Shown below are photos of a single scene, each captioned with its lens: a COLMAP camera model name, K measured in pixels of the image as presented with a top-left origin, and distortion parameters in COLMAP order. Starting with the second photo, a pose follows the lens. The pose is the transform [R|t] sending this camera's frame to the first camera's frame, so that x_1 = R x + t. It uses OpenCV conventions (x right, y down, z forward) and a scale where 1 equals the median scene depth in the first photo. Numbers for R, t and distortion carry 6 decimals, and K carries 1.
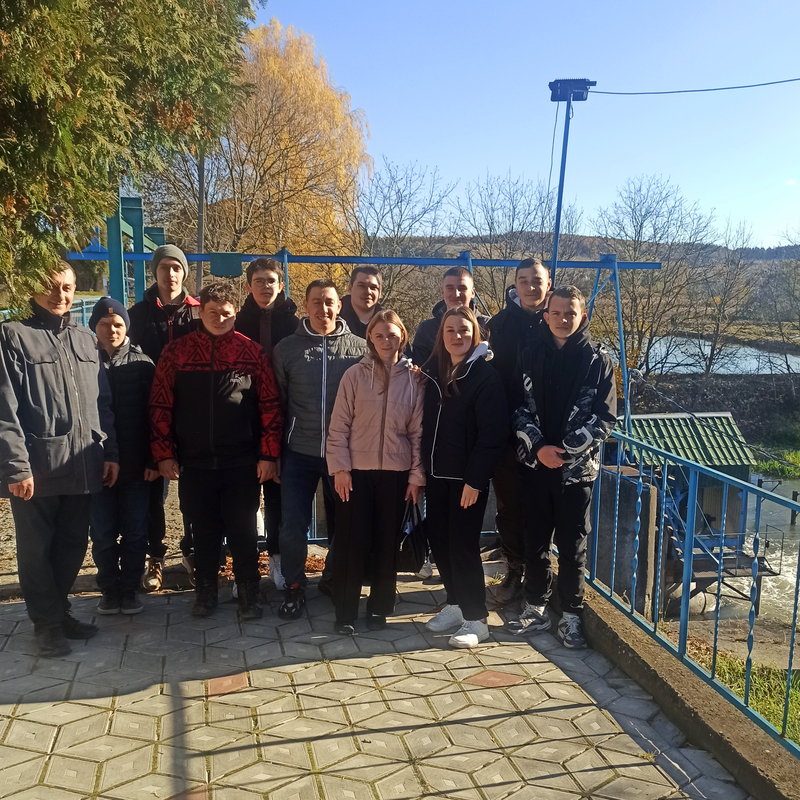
lens RADIAL K [[859.2, 0, 427.5], [0, 859.2, 415.4], [0, 0, 1]] dist [0.004045, -0.018302]
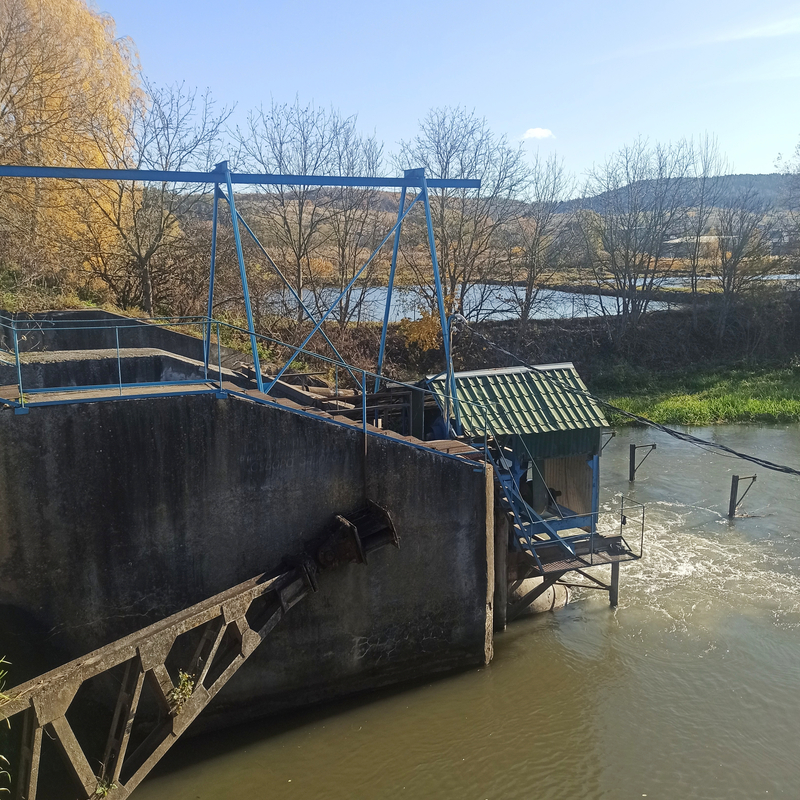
lens RADIAL K [[806.3, 0, 399.0], [0, 806.3, 382.0], [0, 0, 1]] dist [0.042256, -0.048865]
pose [[0.982269, -0.058895, 0.177986, 0.054025], [0.056359, 0.998225, 0.019274, -0.009180], [-0.178805, -0.008902, 0.983844, 0.276572]]
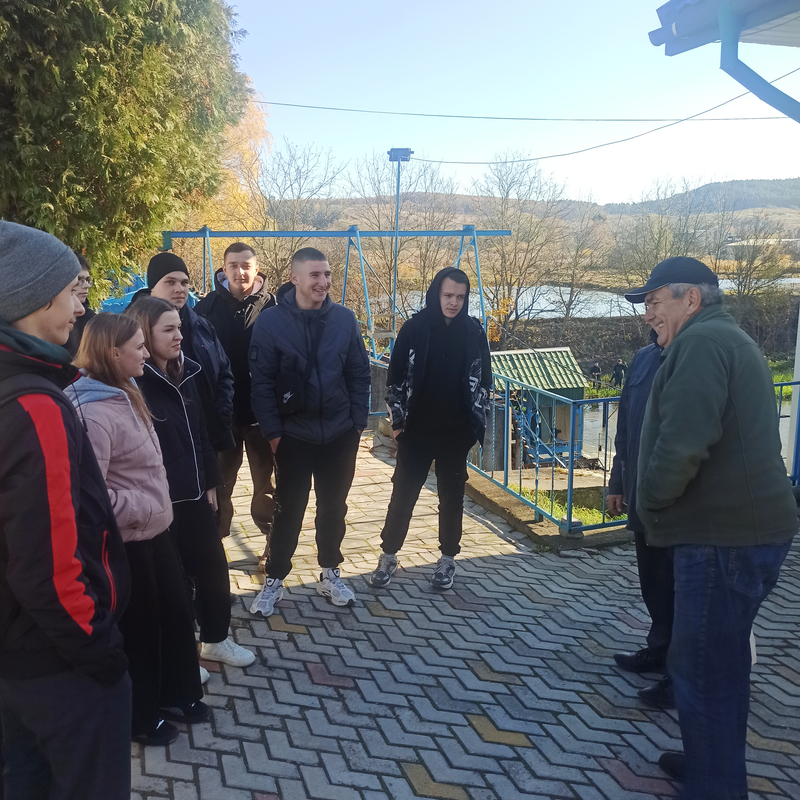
lens RADIAL K [[819.3, 0, 400.0], [0, 819.3, 400.0], [0, 0, 1]] dist [0.058266, -0.009386]
pose [[0.995900, -0.042770, 0.079716, 0.003519], [0.039484, 0.998322, 0.042351, 0.013424], [-0.081394, -0.039030, 0.995918, -0.191643]]
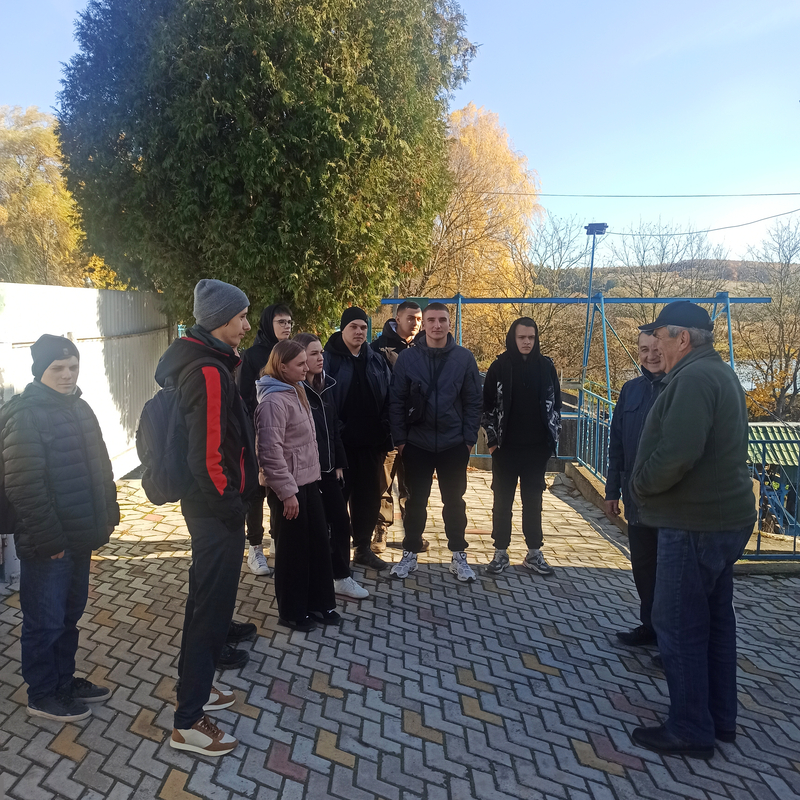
lens RADIAL K [[830.1, 0, 400.0], [0, 830.1, 400.0], [0, 0, 1]] dist [0.094338, 0.011630]
pose [[0.969701, 0.013783, -0.243904, 0.058005], [-0.024935, 0.998777, -0.042694, 0.029960], [0.243017, 0.047482, 0.968859, -0.268798]]
